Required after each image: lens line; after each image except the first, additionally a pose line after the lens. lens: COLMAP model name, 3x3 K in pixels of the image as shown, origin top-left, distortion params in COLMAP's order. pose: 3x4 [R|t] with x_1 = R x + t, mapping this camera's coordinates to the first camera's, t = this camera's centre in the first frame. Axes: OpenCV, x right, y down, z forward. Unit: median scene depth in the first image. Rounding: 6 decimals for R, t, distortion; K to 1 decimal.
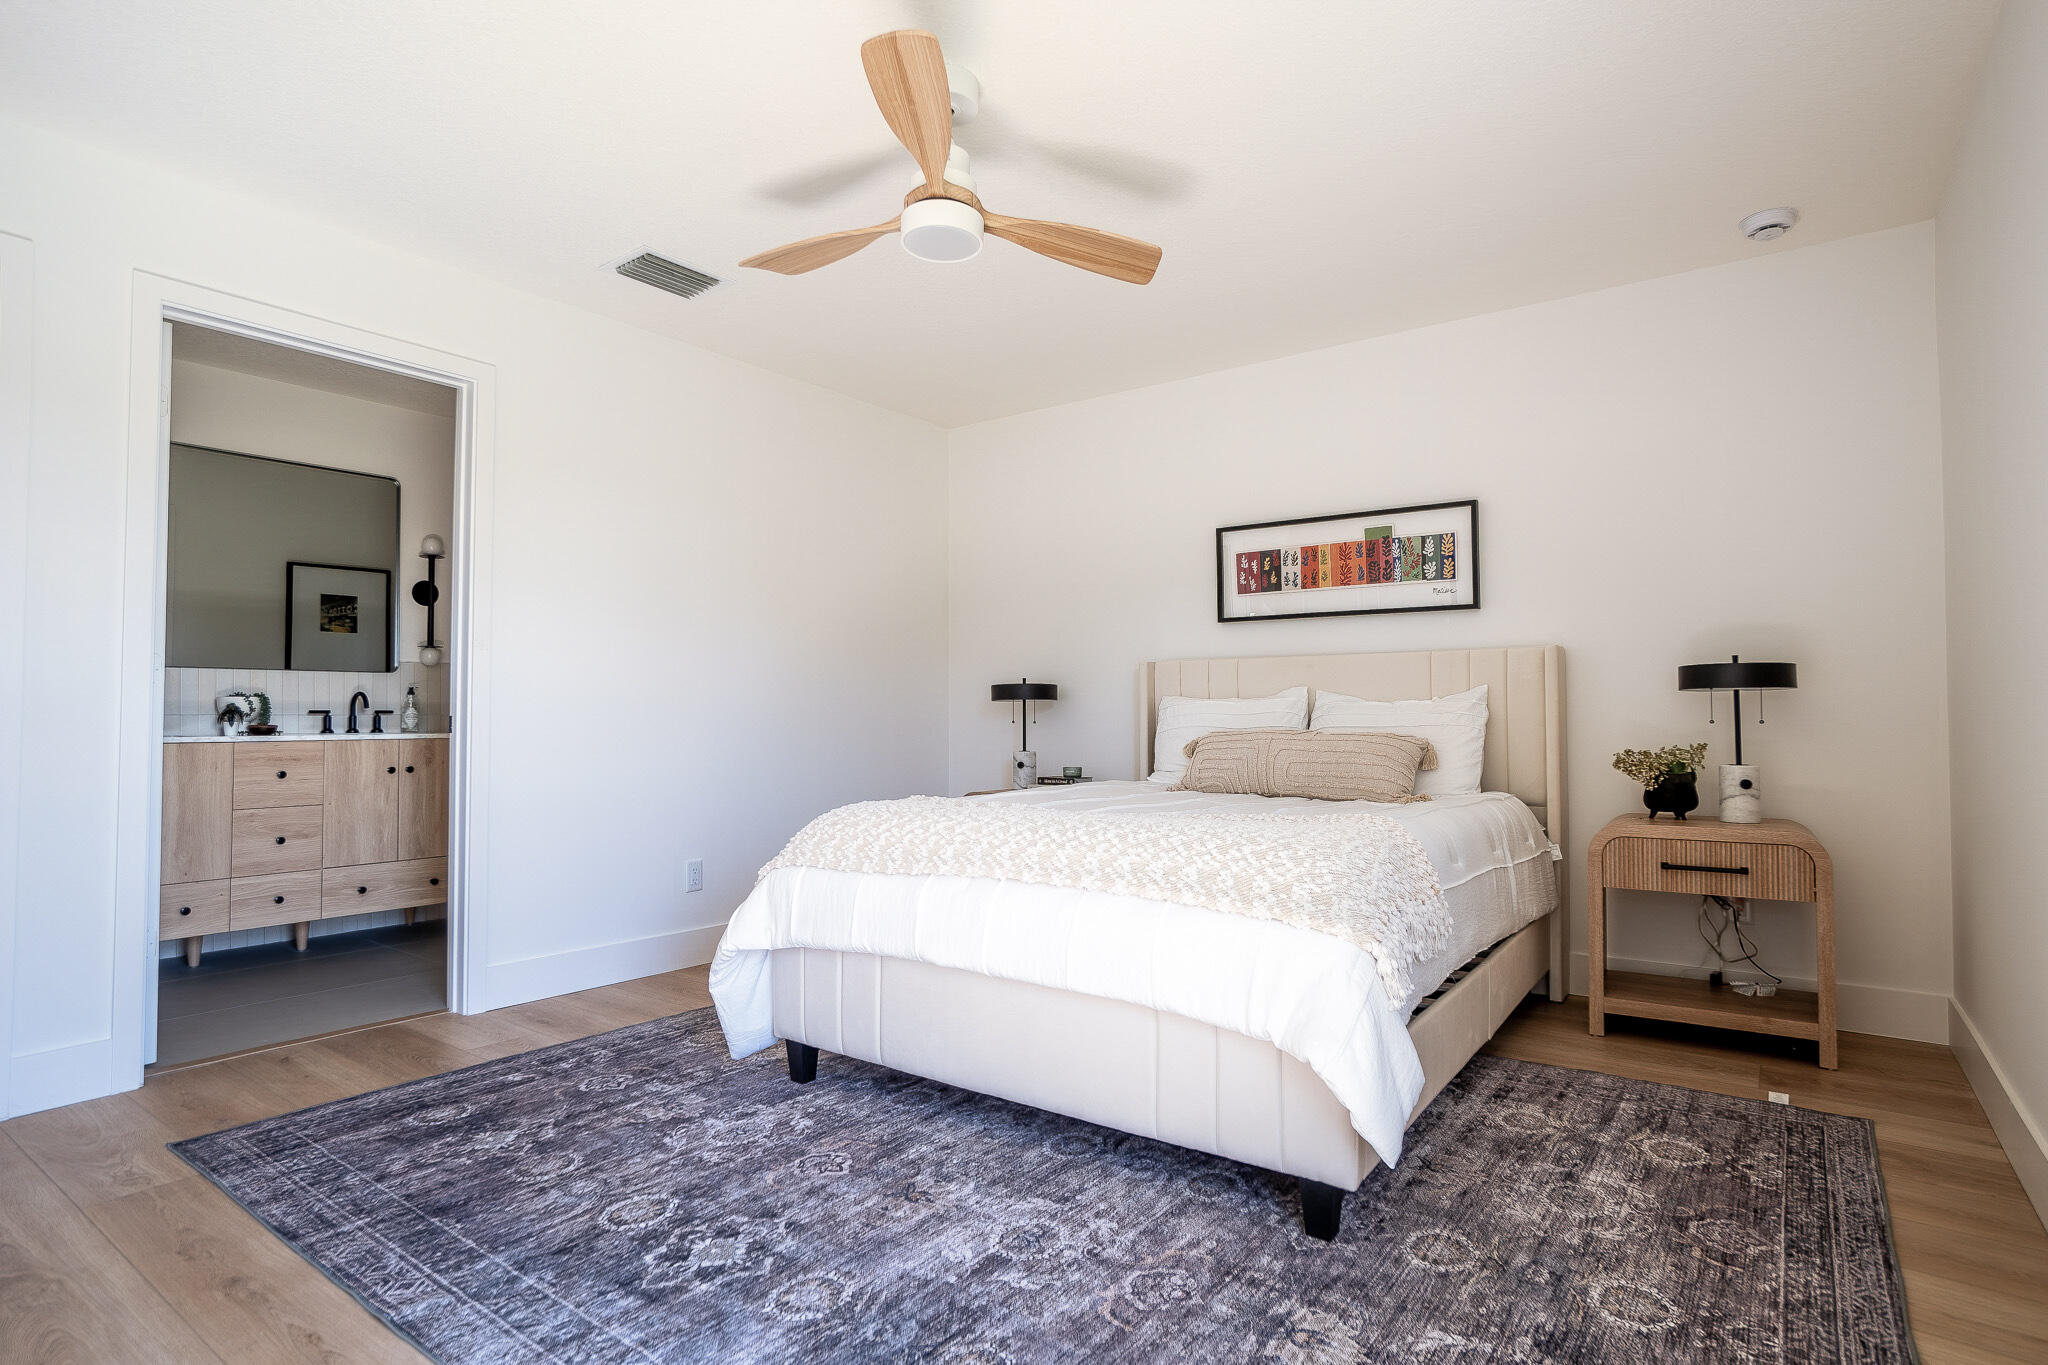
lens RADIAL K [[1047.2, 0, 1024.0], [0, 1047.2, 682.5], [0, 0, 1]] dist [-0.022410, 0.000332]
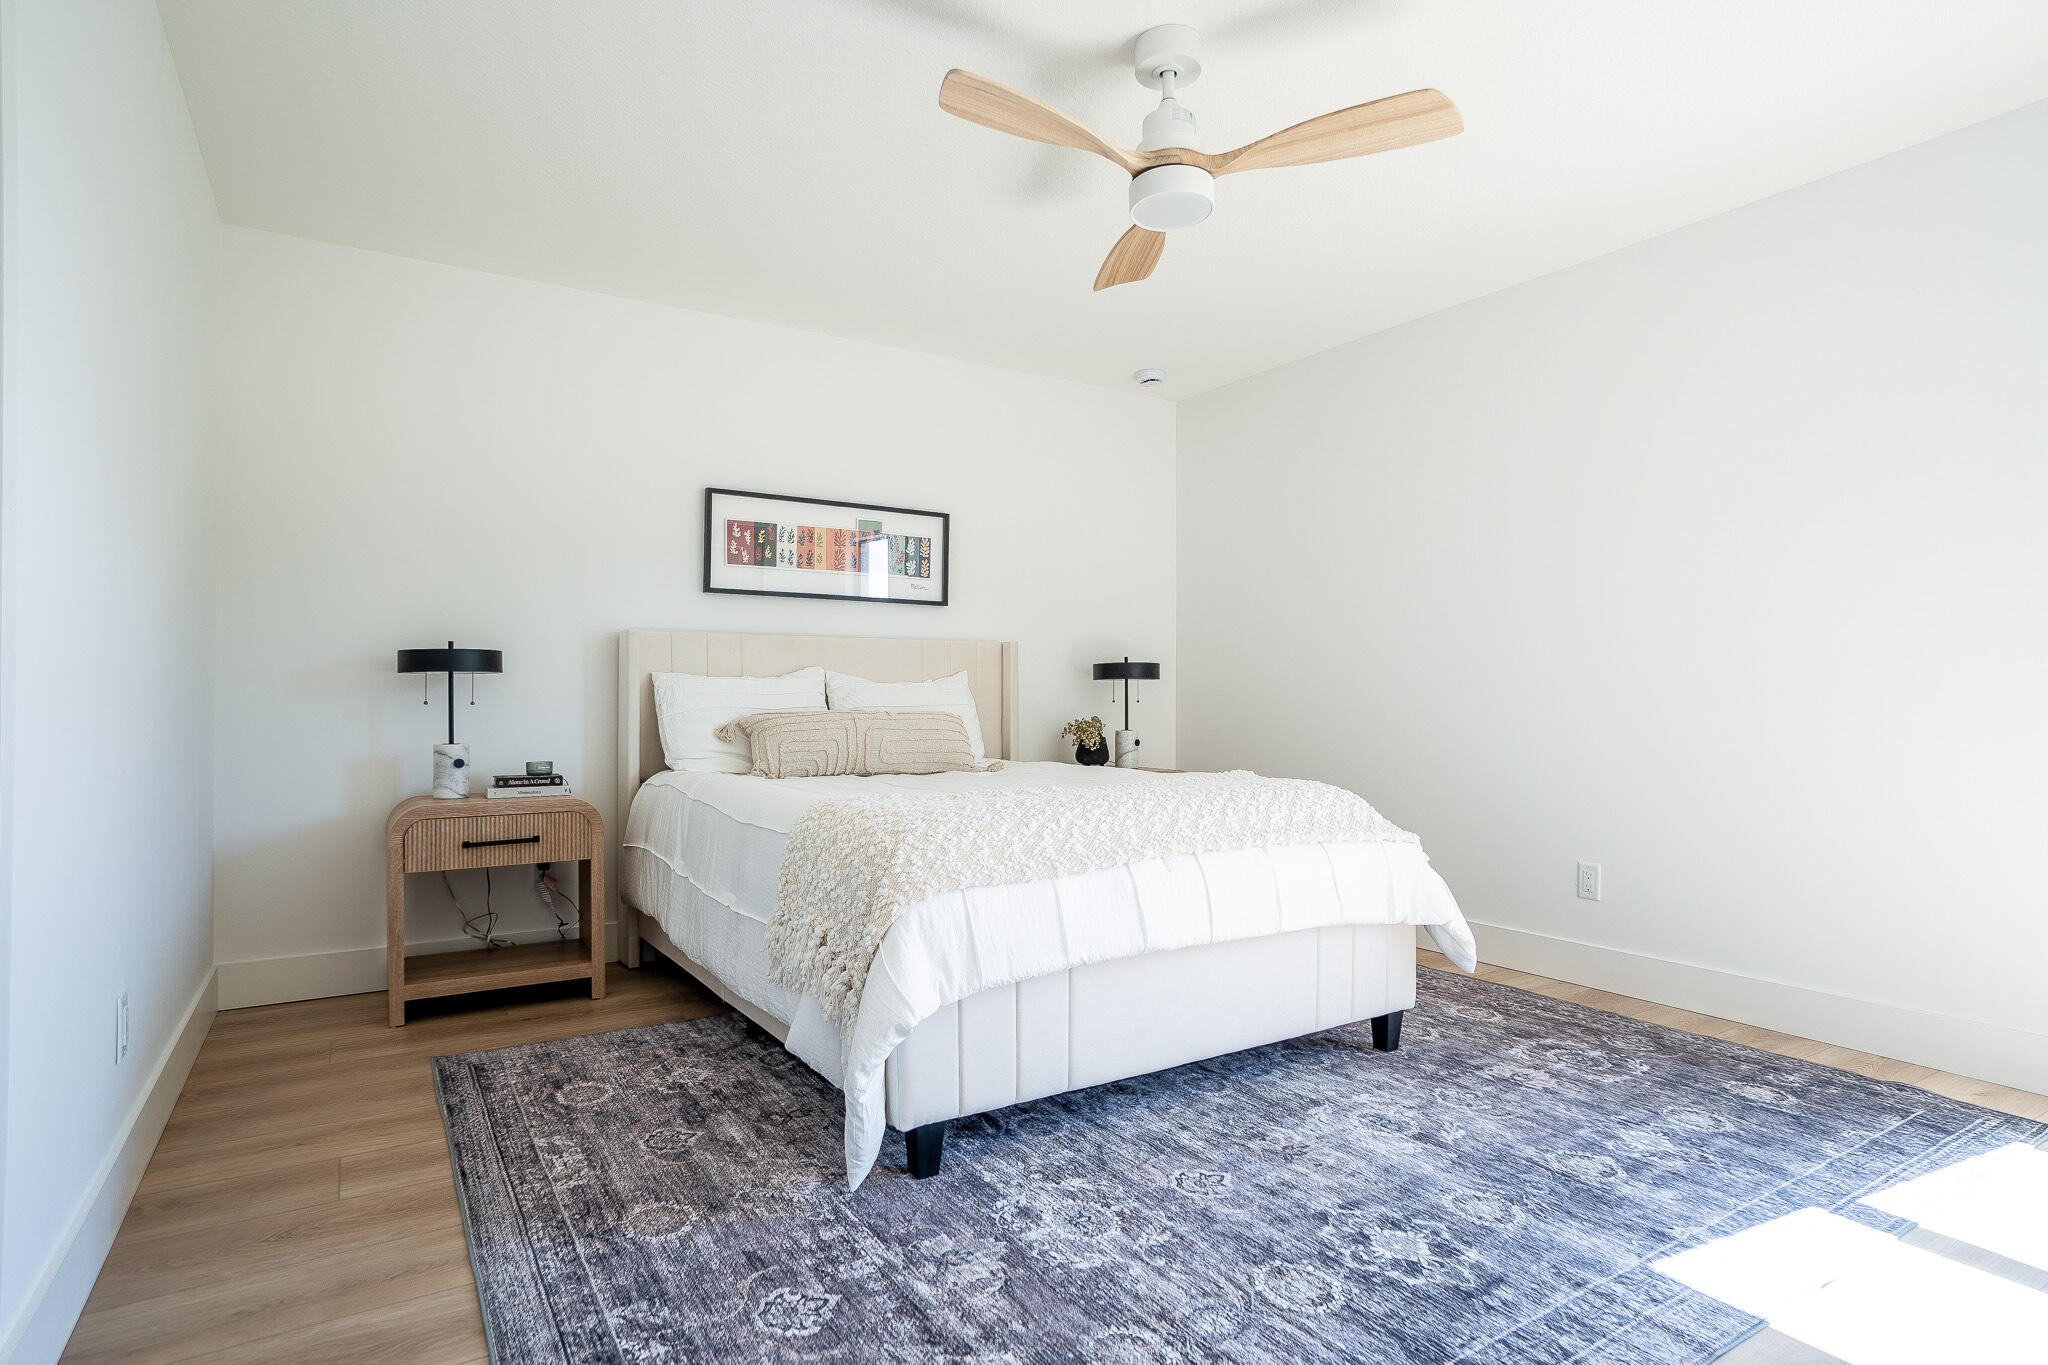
lens RADIAL K [[1058.2, 0, 1024.0], [0, 1058.2, 682.5], [0, 0, 1]] dist [-0.031448, 0.000231]
pose [[0.367713, 0.014854, 0.929821, -0.901052], [-0.031012, 0.999512, -0.003704, 0.024766], [-0.929422, -0.027473, 0.367995, 0.660118]]
